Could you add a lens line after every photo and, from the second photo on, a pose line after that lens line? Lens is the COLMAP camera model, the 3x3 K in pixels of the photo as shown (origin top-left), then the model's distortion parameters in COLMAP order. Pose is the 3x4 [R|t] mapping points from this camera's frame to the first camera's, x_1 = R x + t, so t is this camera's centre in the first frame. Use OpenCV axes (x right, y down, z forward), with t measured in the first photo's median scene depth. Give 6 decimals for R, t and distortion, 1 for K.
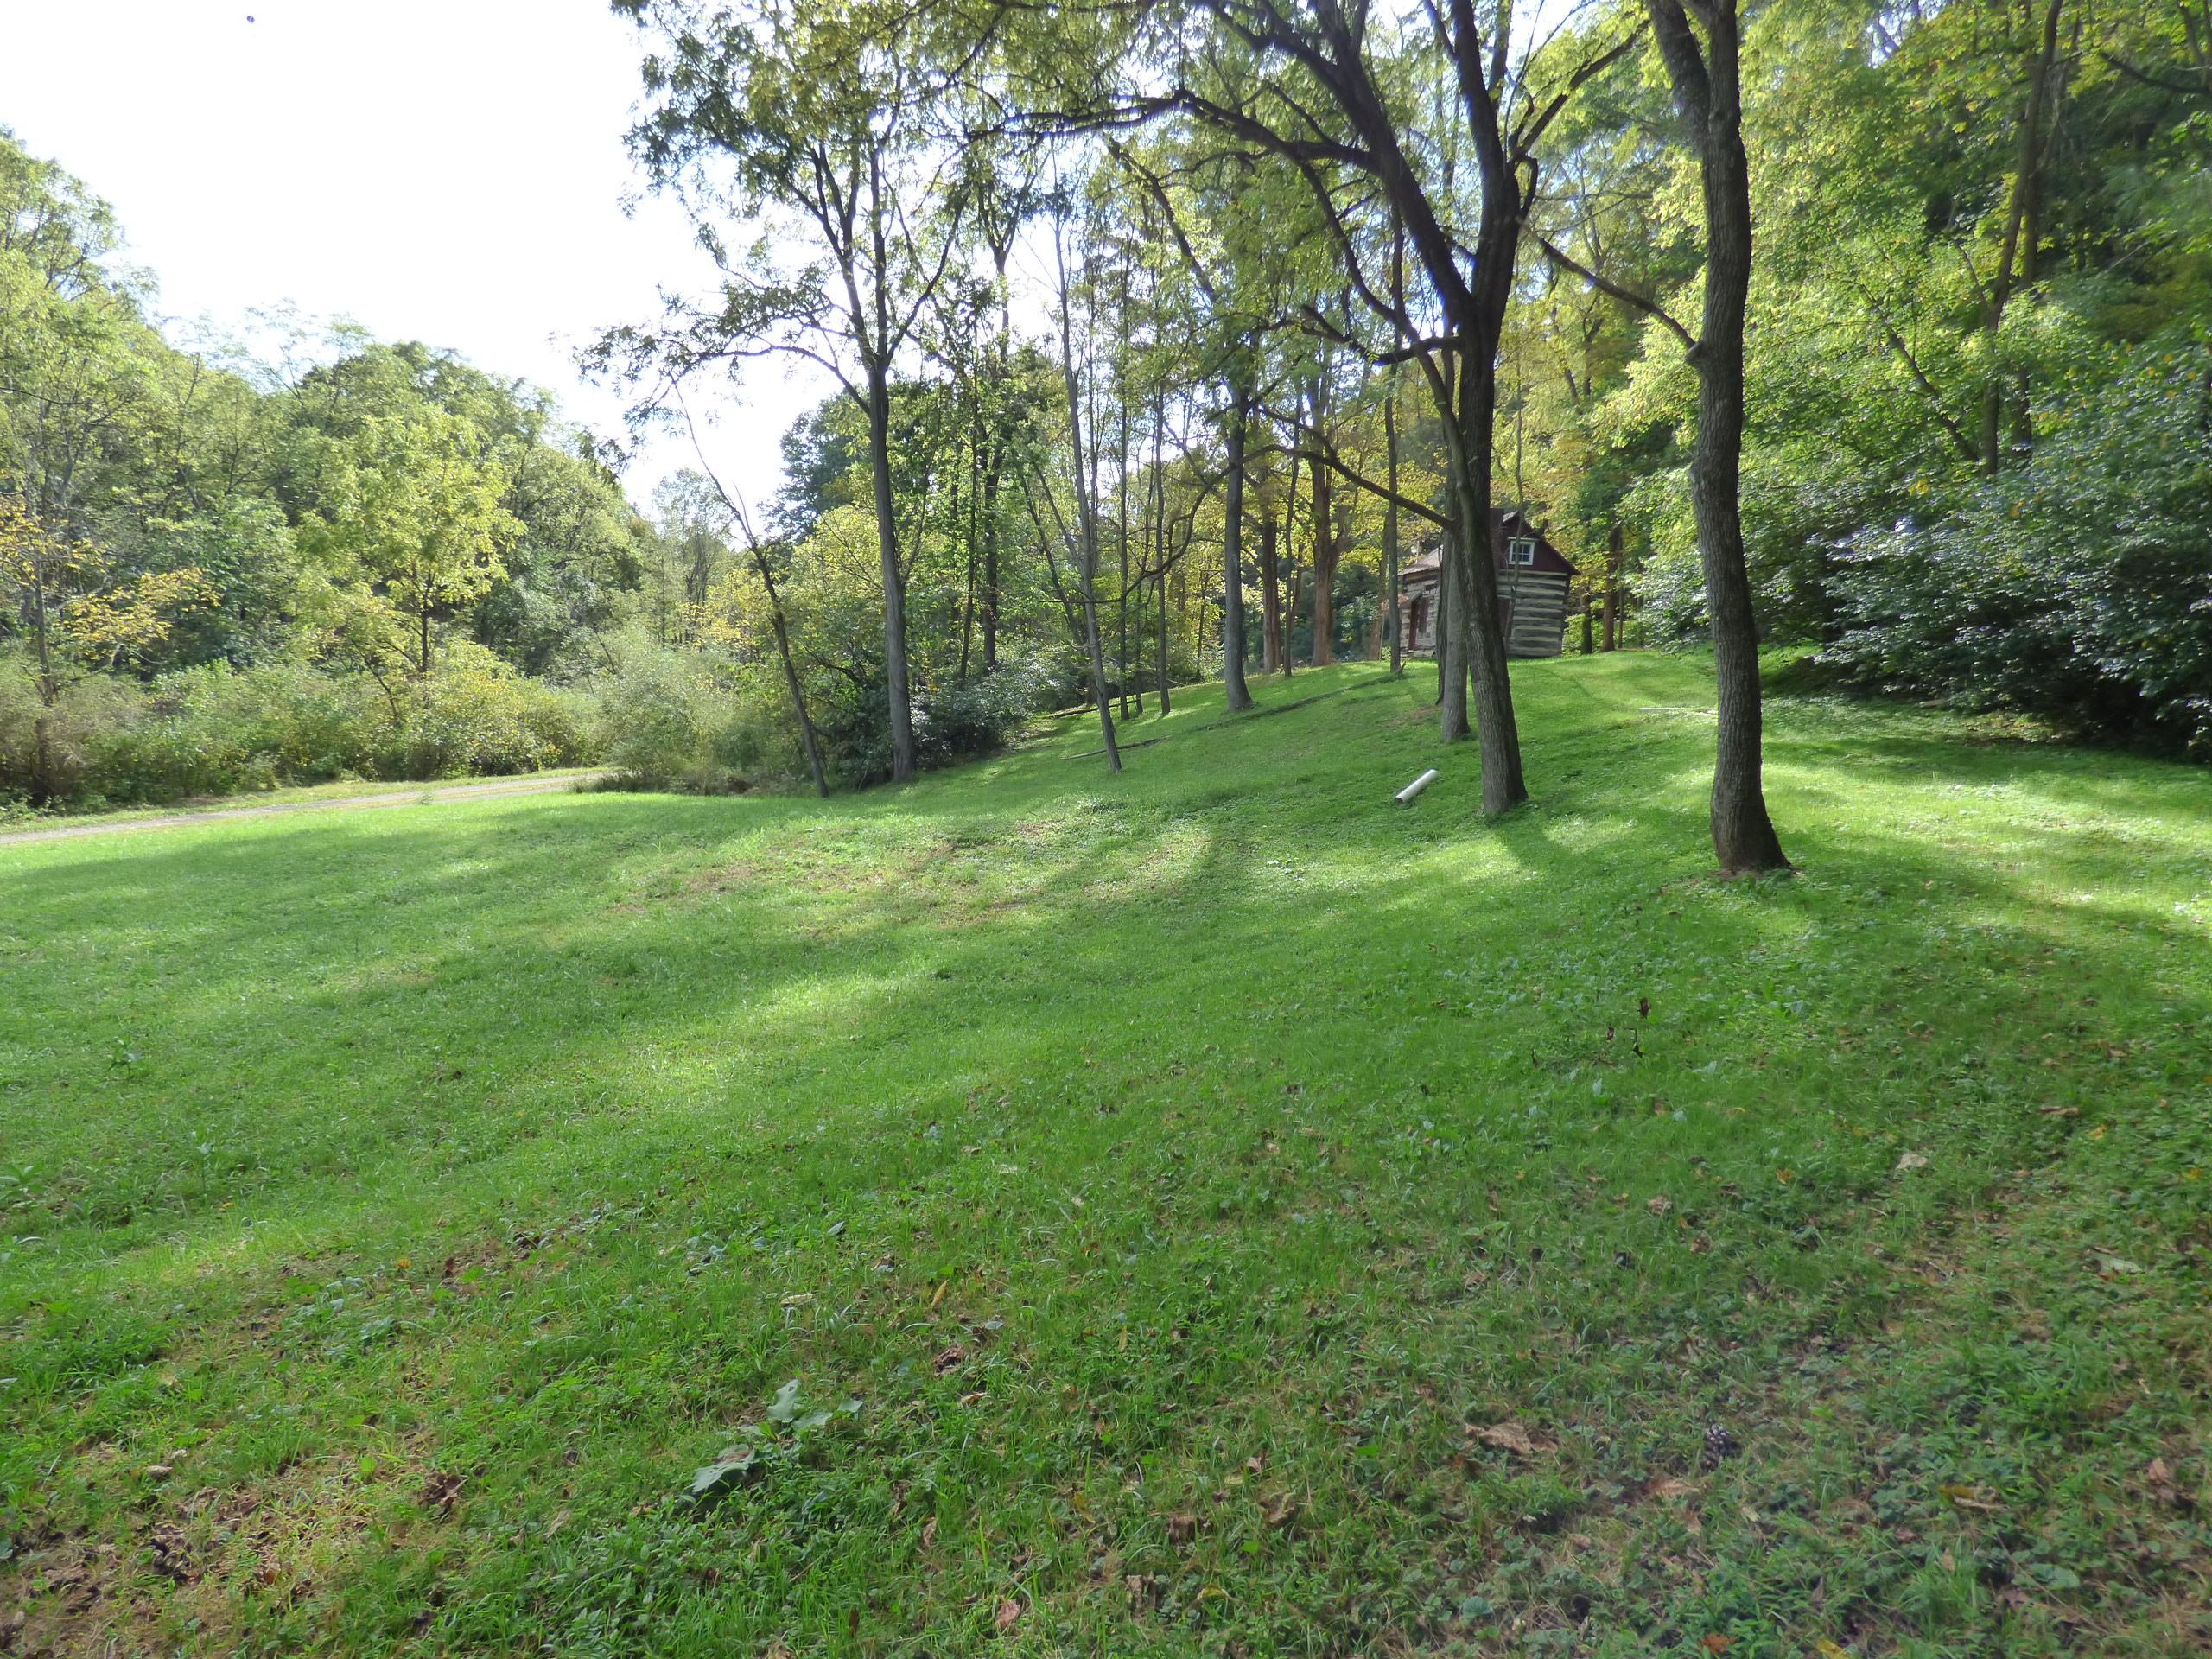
lens RADIAL K [[1278.0, 0, 1106.0], [0, 1278.0, 829.5], [0, 0, 1]] dist [-0.001767, -0.000594]
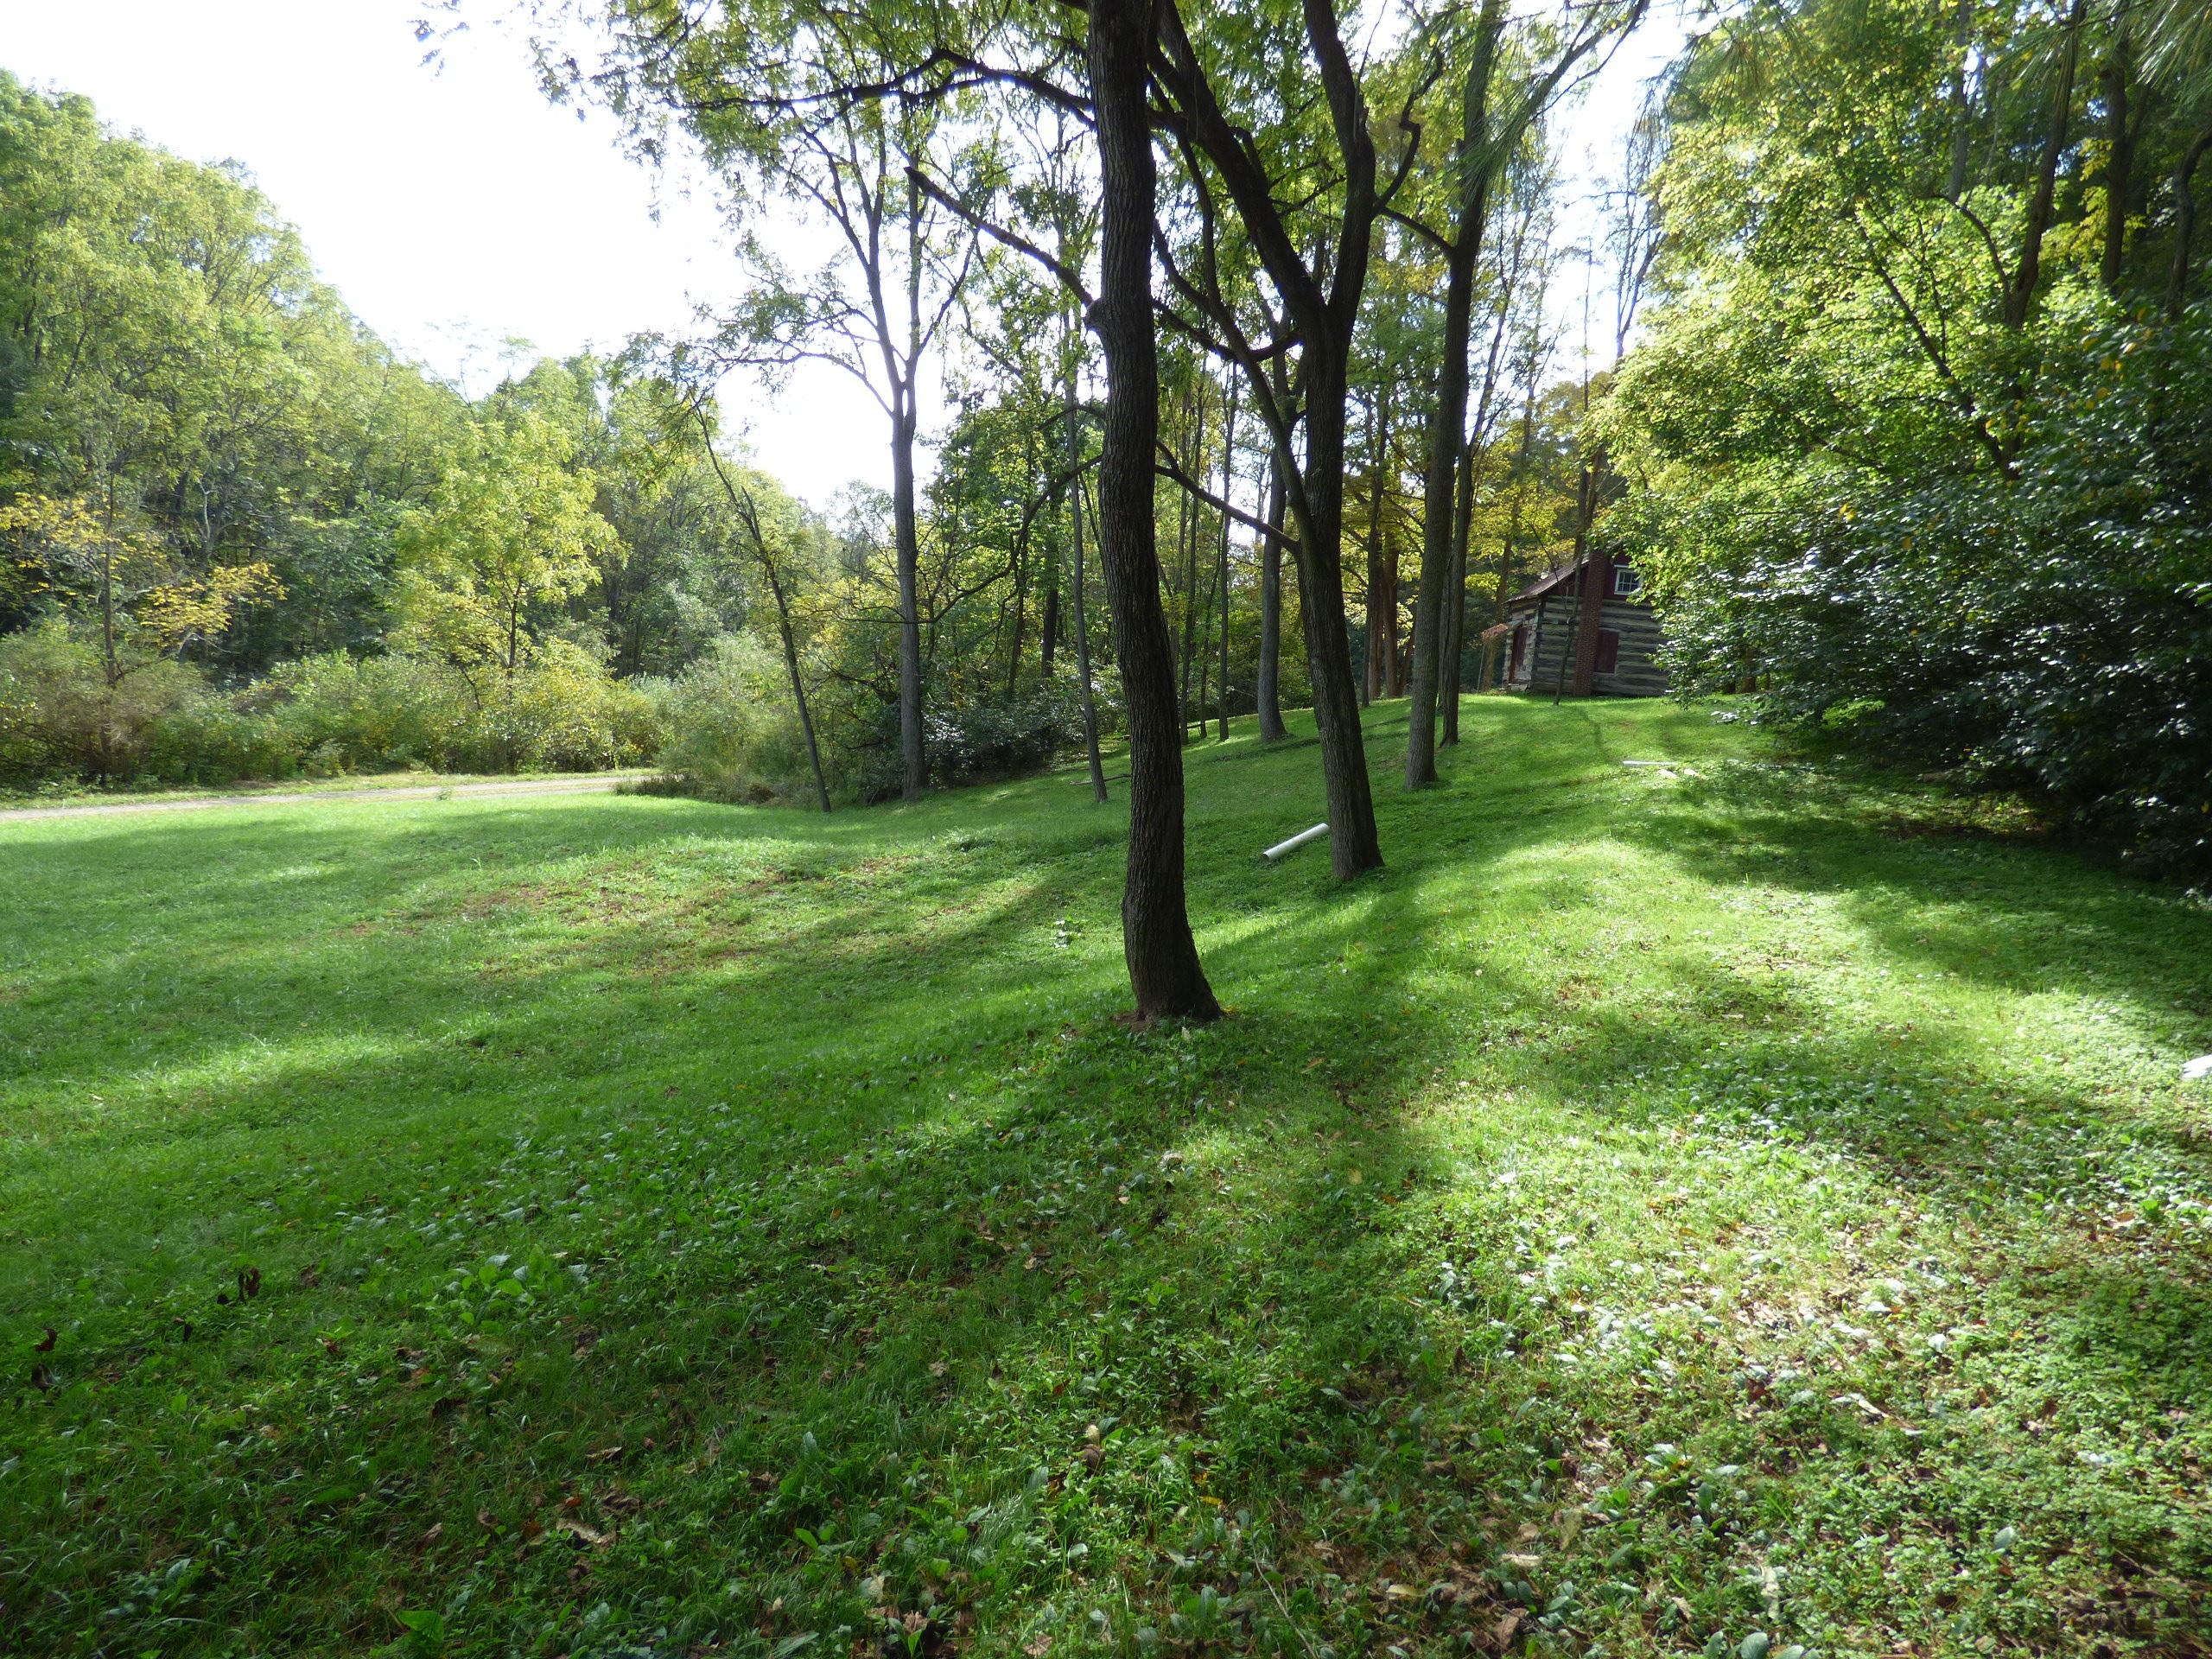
lens RADIAL K [[1278.0, 0, 1106.0], [0, 1278.0, 829.5], [0, 0, 1]] dist [-0.001767, -0.000594]
pose [[0.988188, 0.053932, -0.143443, 0.112667], [-0.055730, 0.998409, -0.008543, -0.012999], [0.142754, 0.016437, 0.989622, 0.052560]]
